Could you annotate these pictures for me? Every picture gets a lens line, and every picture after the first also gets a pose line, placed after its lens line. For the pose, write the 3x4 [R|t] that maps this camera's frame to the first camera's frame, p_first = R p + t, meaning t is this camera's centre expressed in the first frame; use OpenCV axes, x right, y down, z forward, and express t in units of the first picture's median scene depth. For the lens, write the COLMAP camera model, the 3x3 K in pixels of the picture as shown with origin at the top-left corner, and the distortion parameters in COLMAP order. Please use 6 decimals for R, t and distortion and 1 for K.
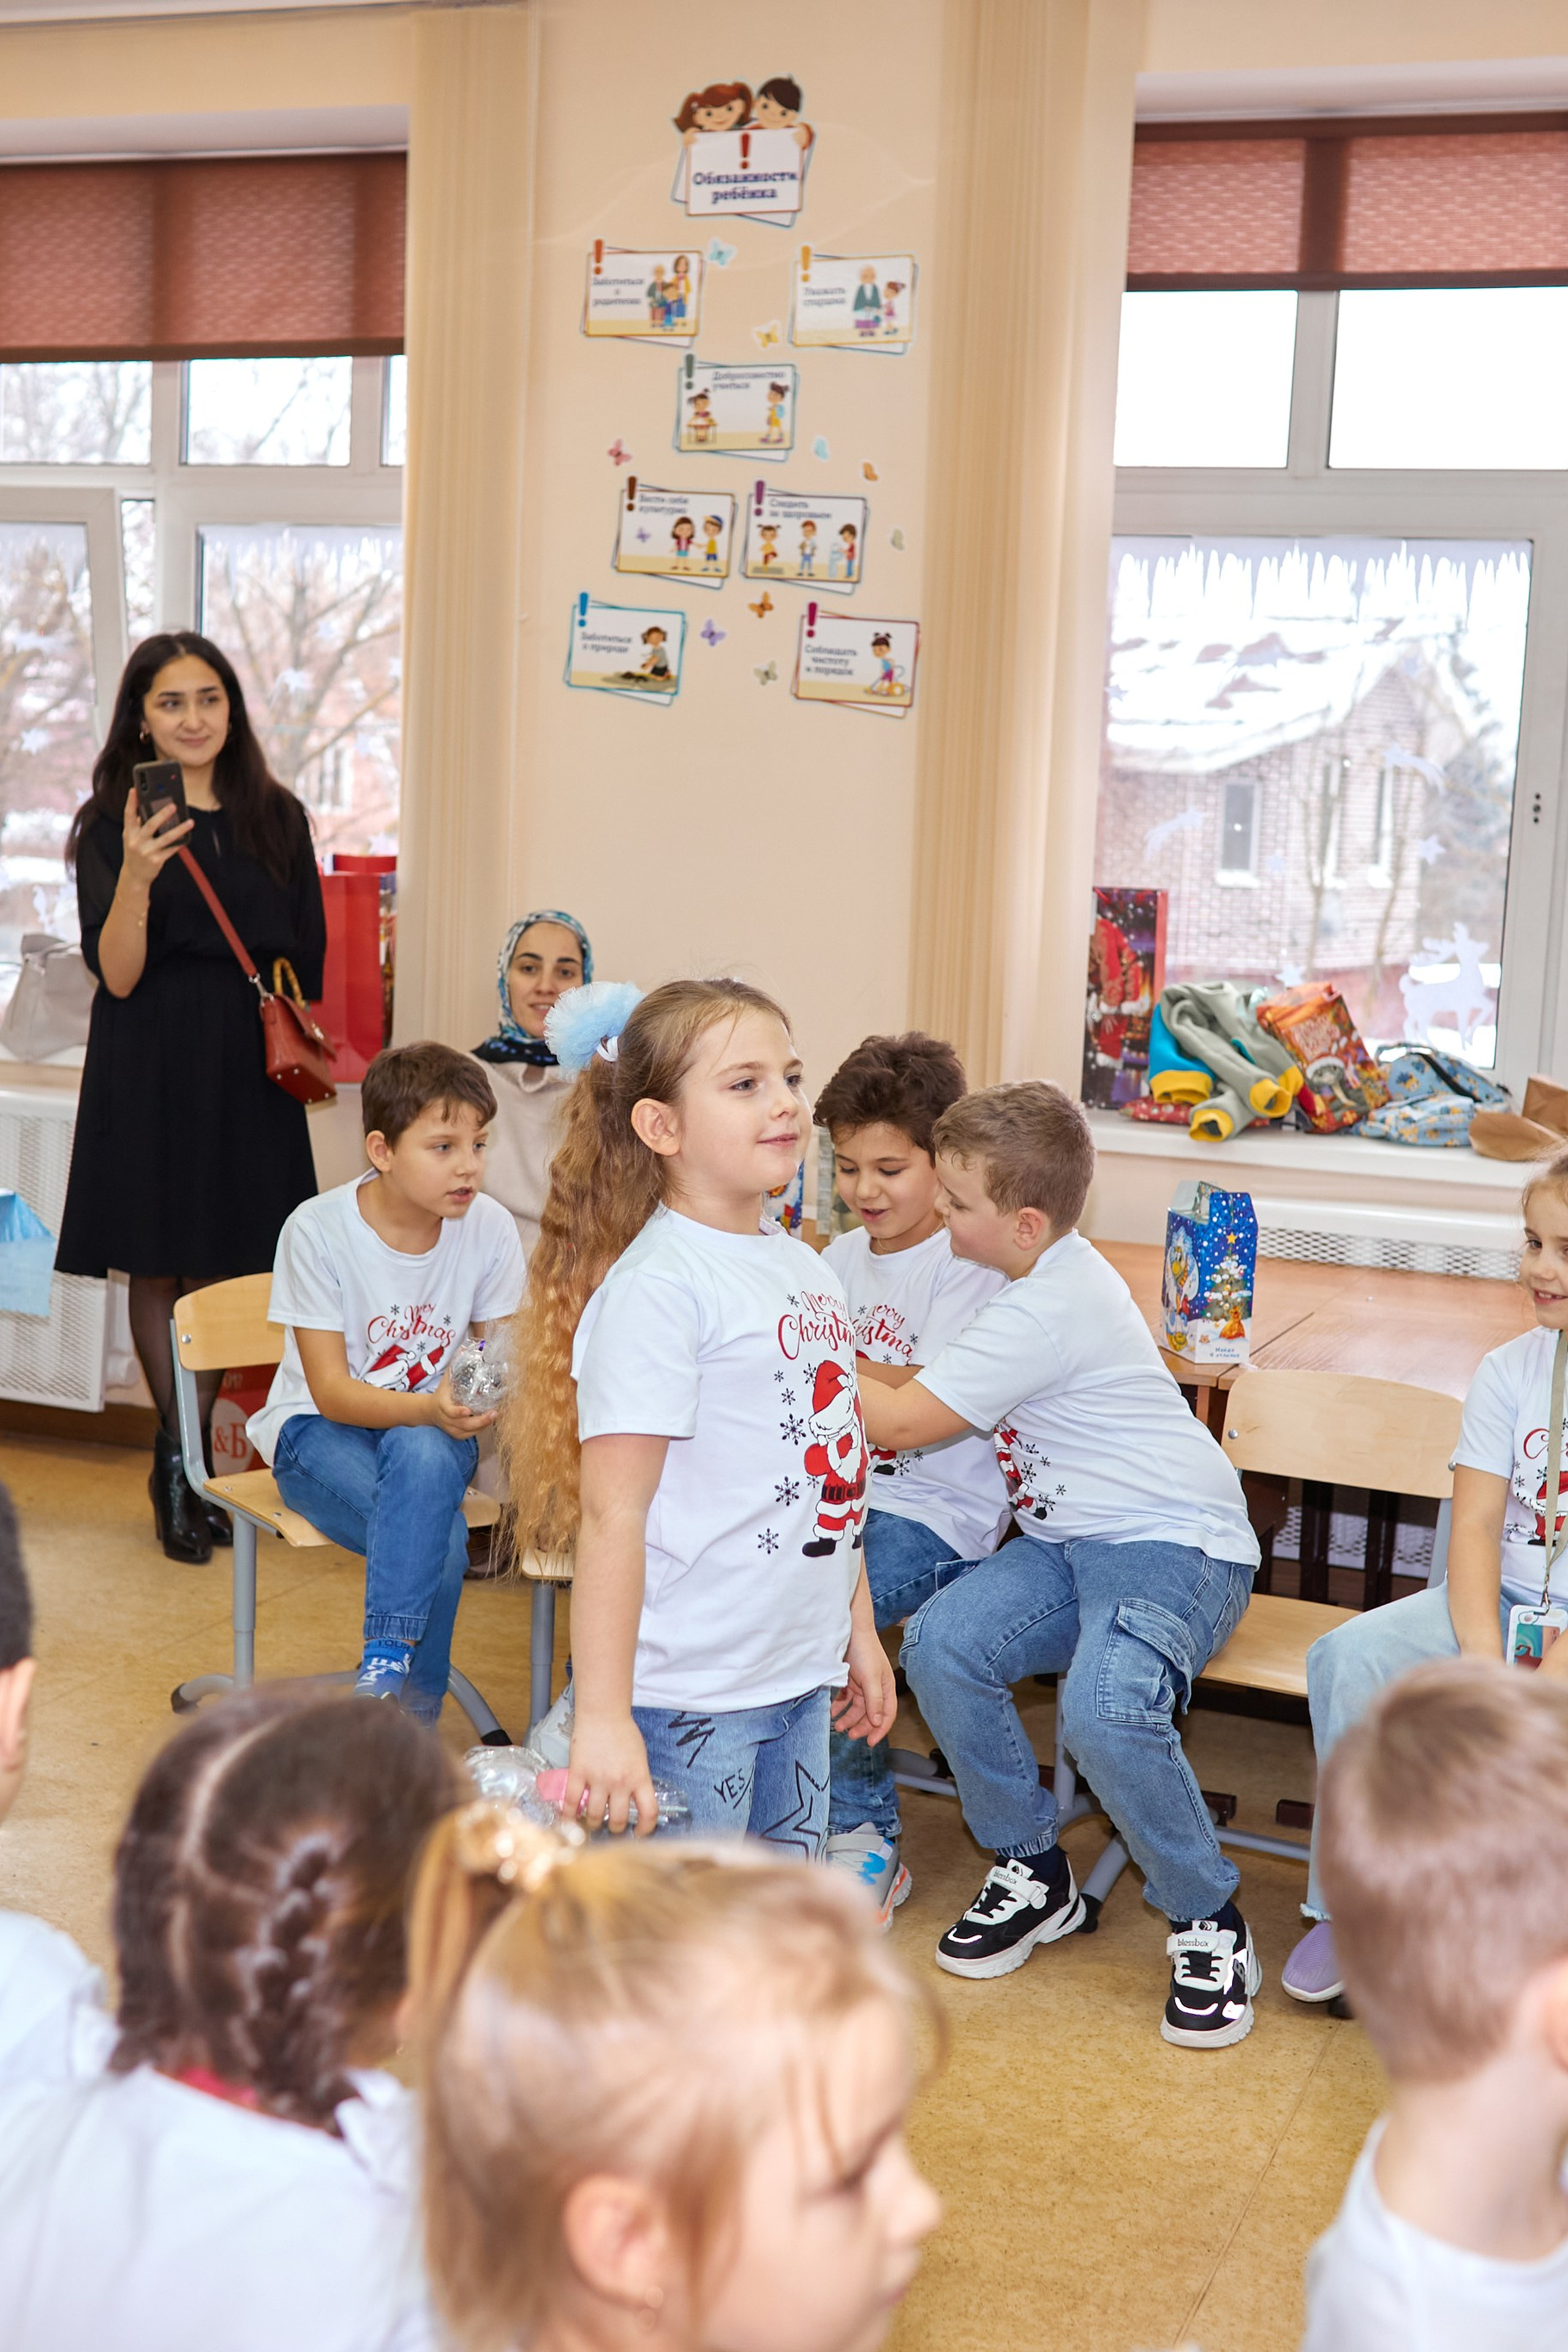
lens RADIAL K [[3056.5, 0, 782.5], [0, 3056.5, 1176.9], [0, 0, 1]] dist [0.007663, -0.074459]
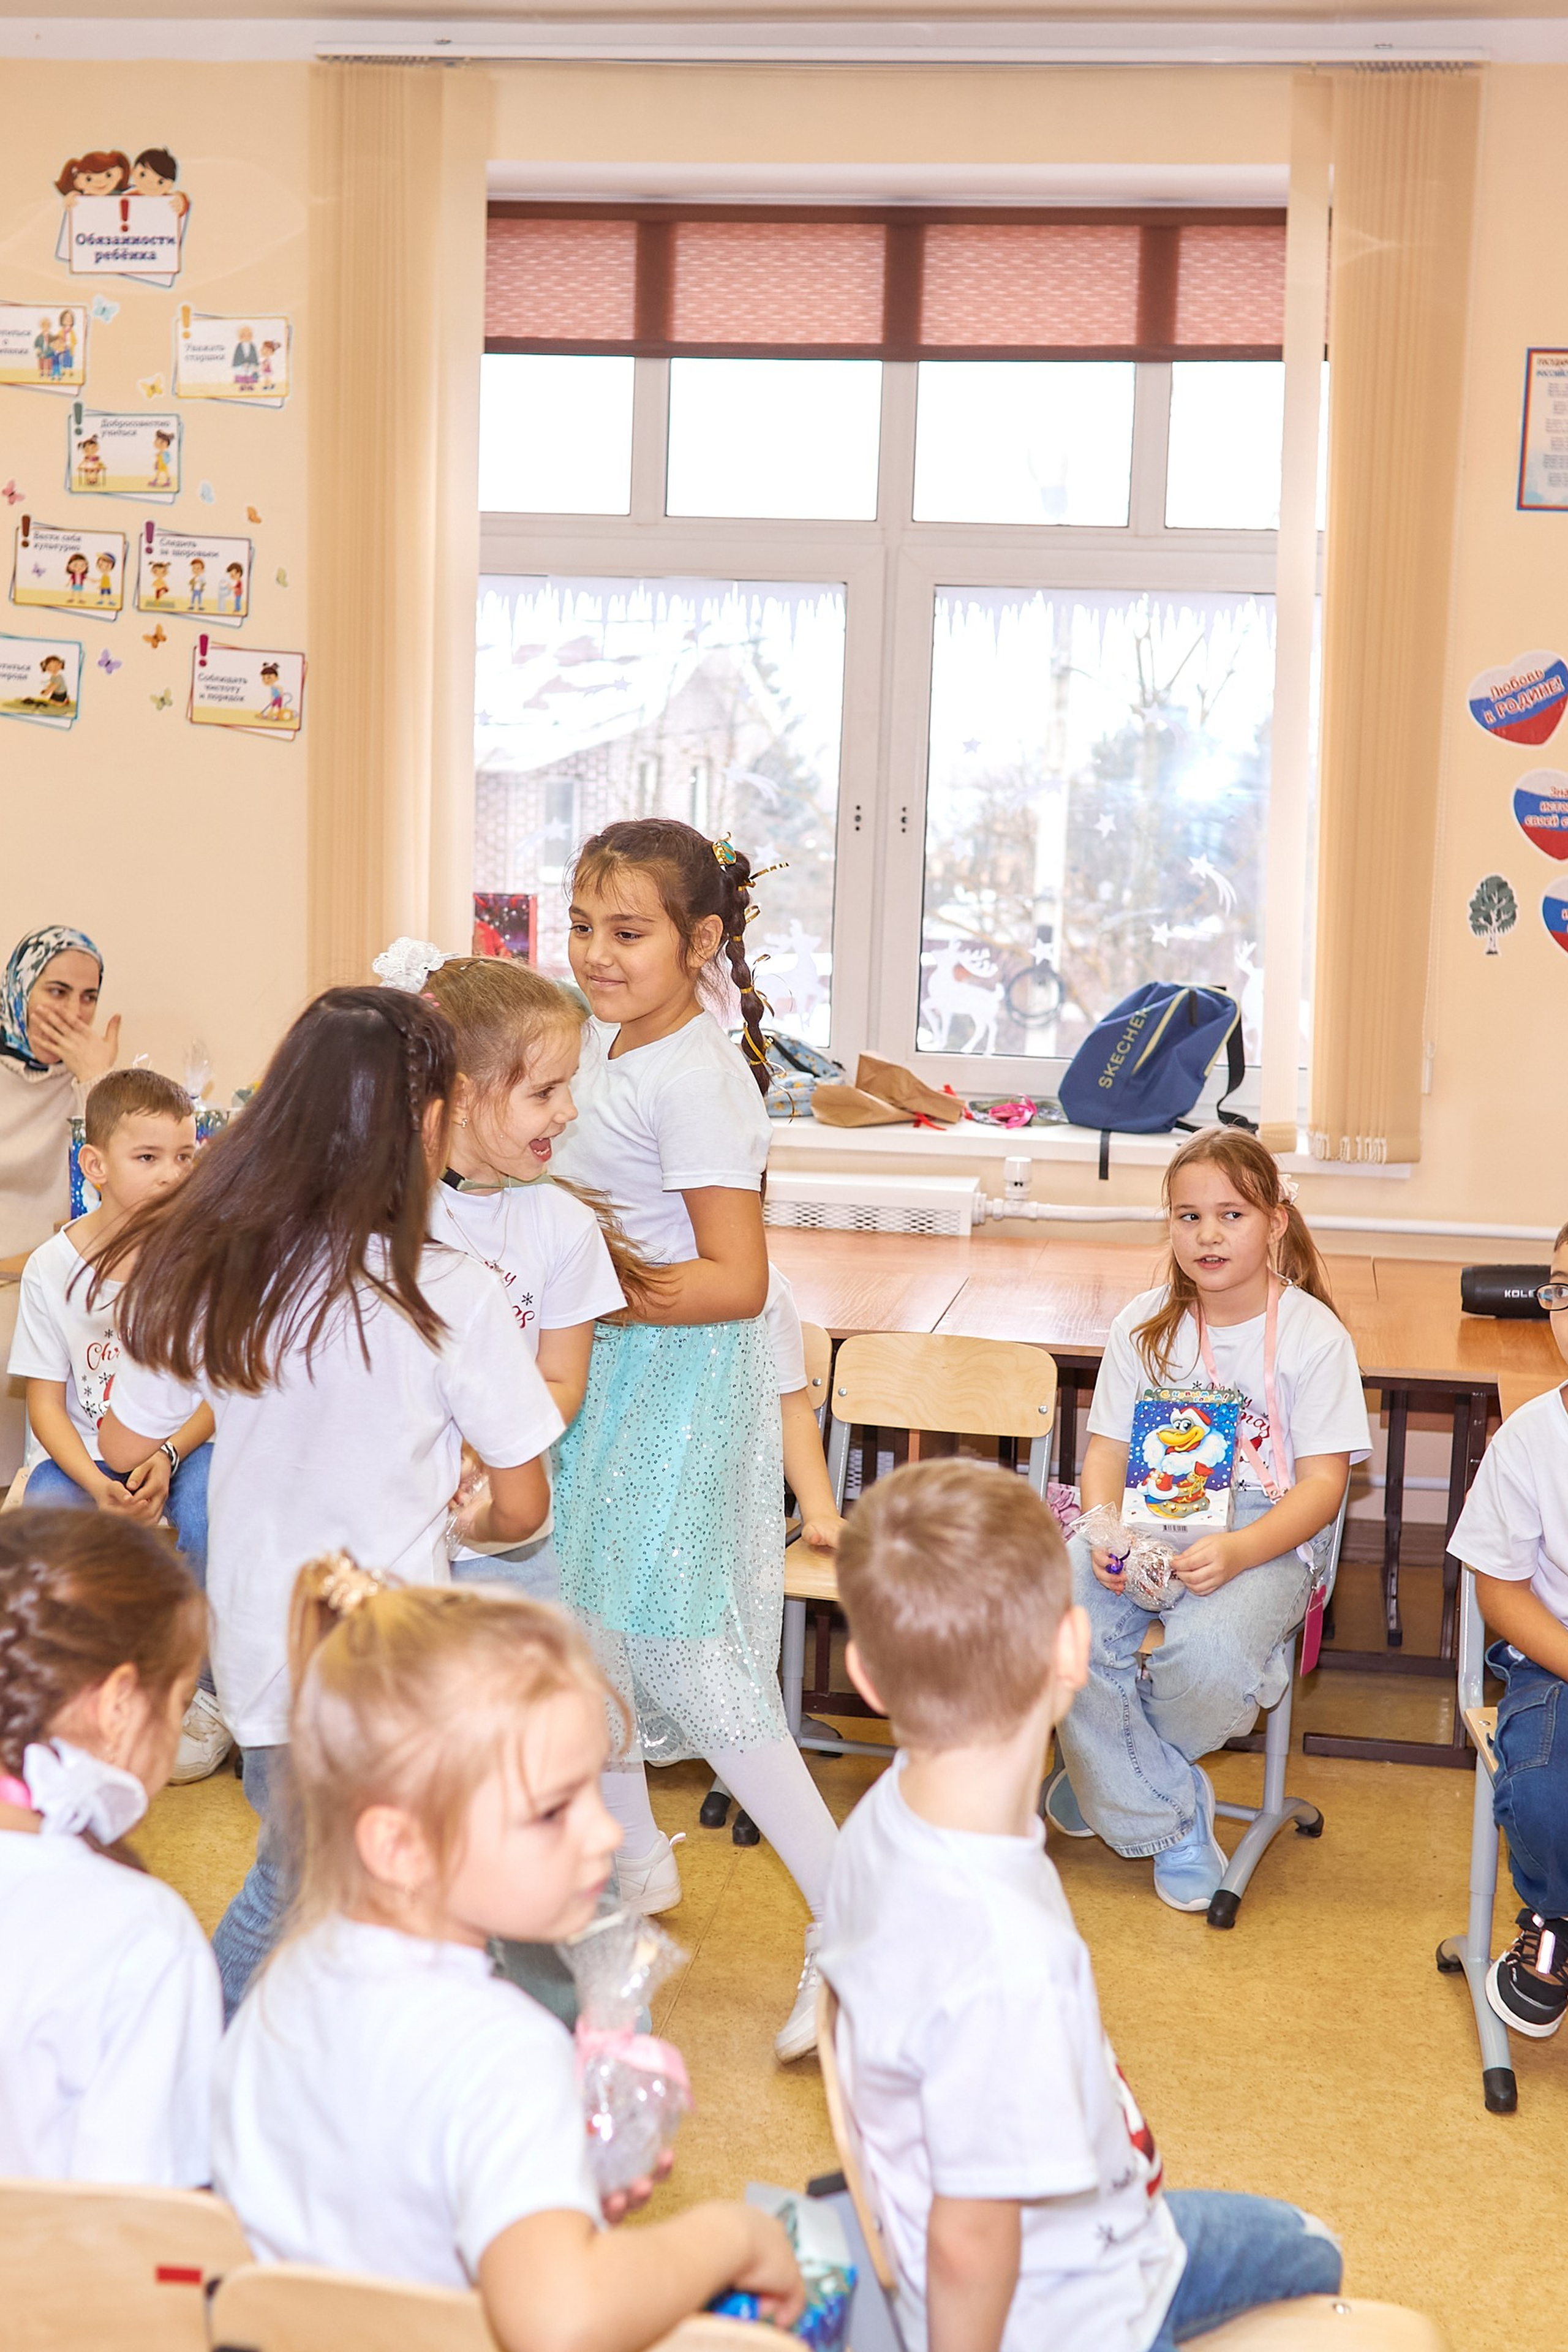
lens RADIAL K [[3058.0, 0, 783.6], [0, 3058.0, 1178.0], [0, 0, 1]] dist [0.030843, -0.067423]
pose [[0.975252, -0.036007, 0.218144, -0.033499], [0.035699, 0.999348, 0.005357, 0.006472], [-0.218194, 0.002563, 0.975902, -0.105628]]
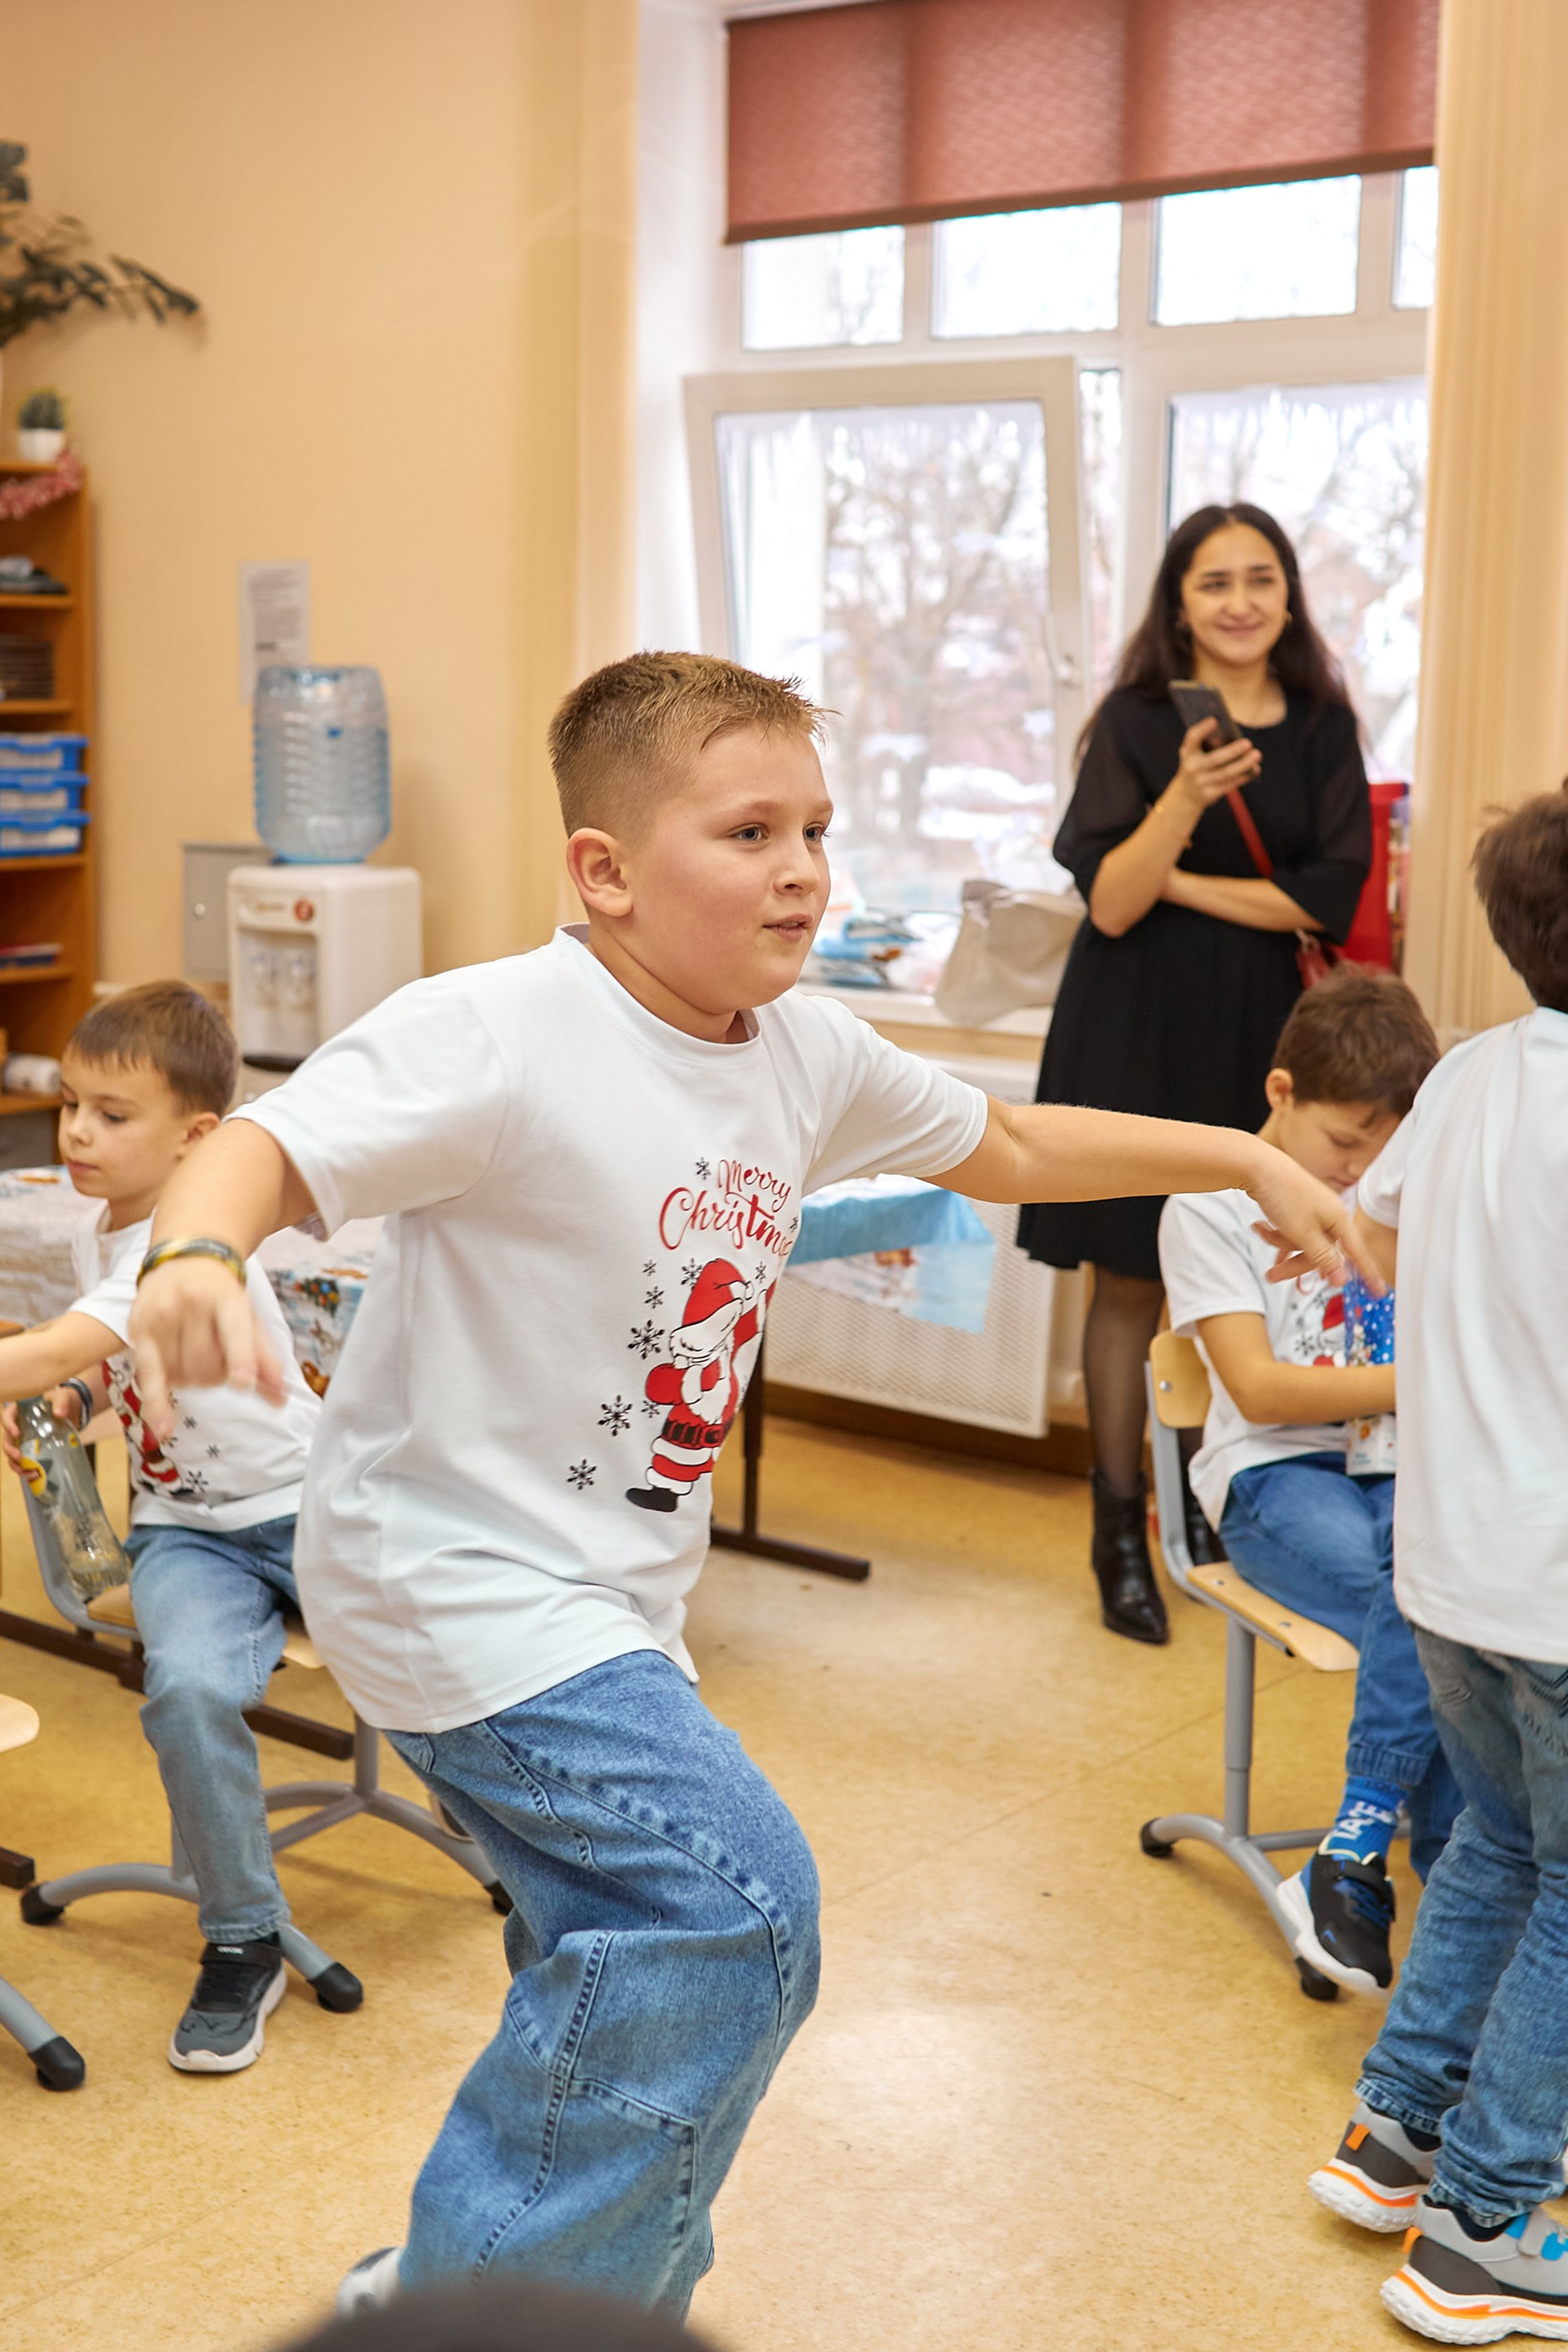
lens RADIAL K [[3058.0, 0, 783.6], [0, 3058.0, 1178.0], [0, 0, 1]] dist [0.030843, -0.067423]
pose [[0.957187, 0.018989, -0.288848, -0.050202], [-0.014432, 0.999736, 0.017897, -0.010834], [0.289112, -0.012962, 0.957208, 0.172707]]
